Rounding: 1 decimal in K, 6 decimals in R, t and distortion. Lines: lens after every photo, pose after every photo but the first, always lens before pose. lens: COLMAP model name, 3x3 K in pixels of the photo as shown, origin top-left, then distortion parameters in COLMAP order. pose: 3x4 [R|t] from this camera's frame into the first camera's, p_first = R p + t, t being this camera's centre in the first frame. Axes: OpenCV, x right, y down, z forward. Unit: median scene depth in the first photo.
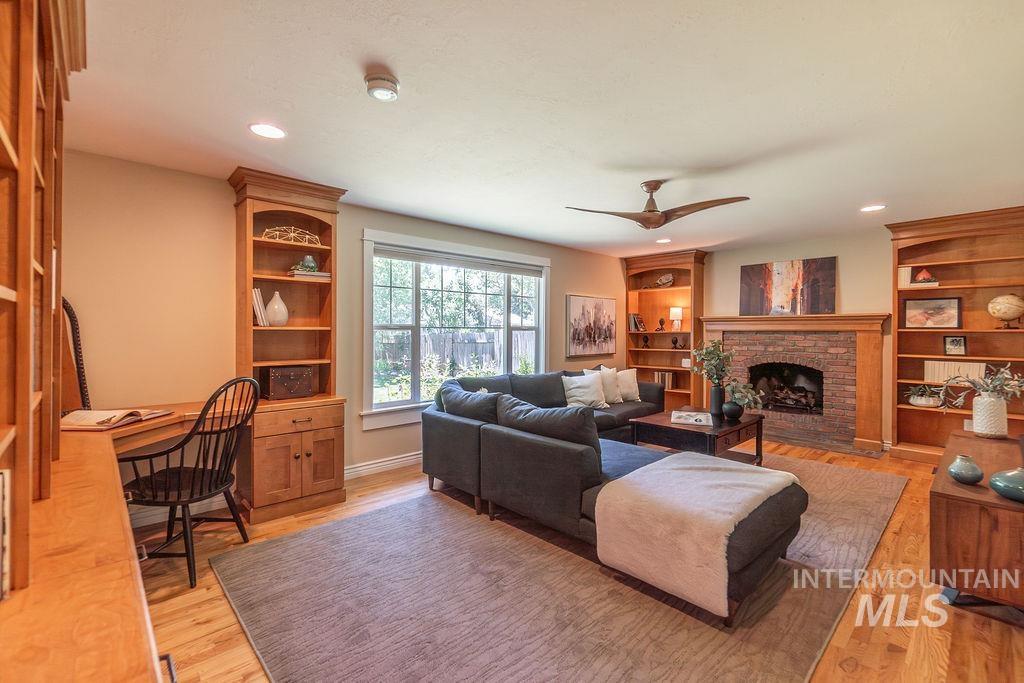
lens RADIAL K [[445.4, 0, 514.4], [0, 445.4, 336.5], [0, 0, 1]] dist [-0.001834, 0.002678]
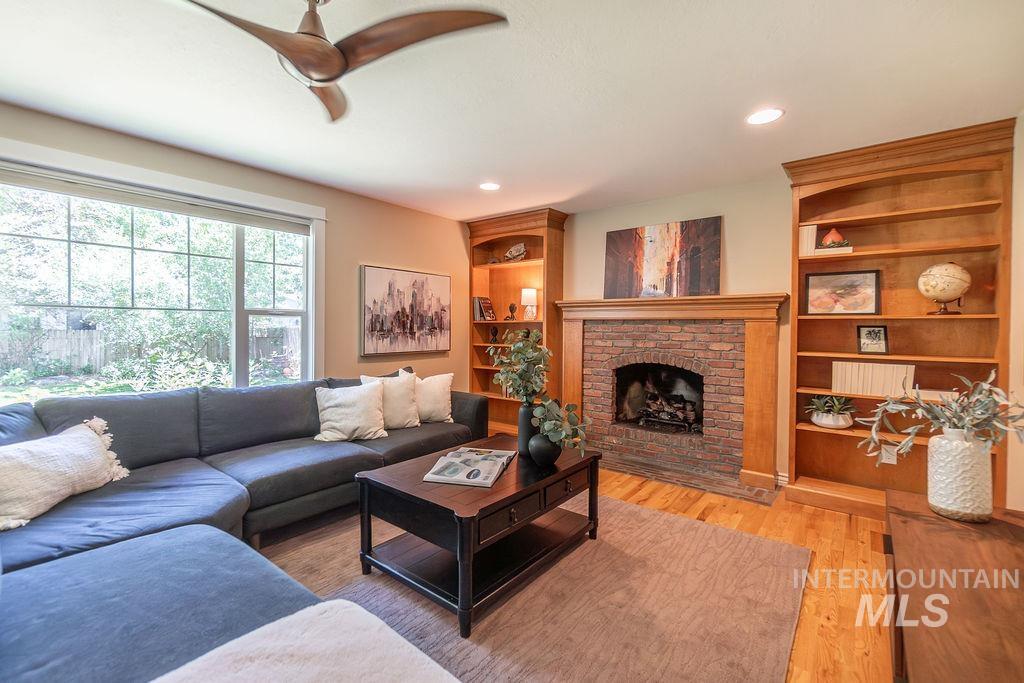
lens RADIAL K [[445.4, 0, 508.5], [0, 445.4, 336.5], [0, 0, 1]] dist [-0.001834, 0.002678]
pose [[0.990370, 0.001691, 0.138437, 0.280304], [-0.003264, 0.999933, 0.011134, 0.008520], [-0.138408, -0.011479, 0.990309, 0.330614]]
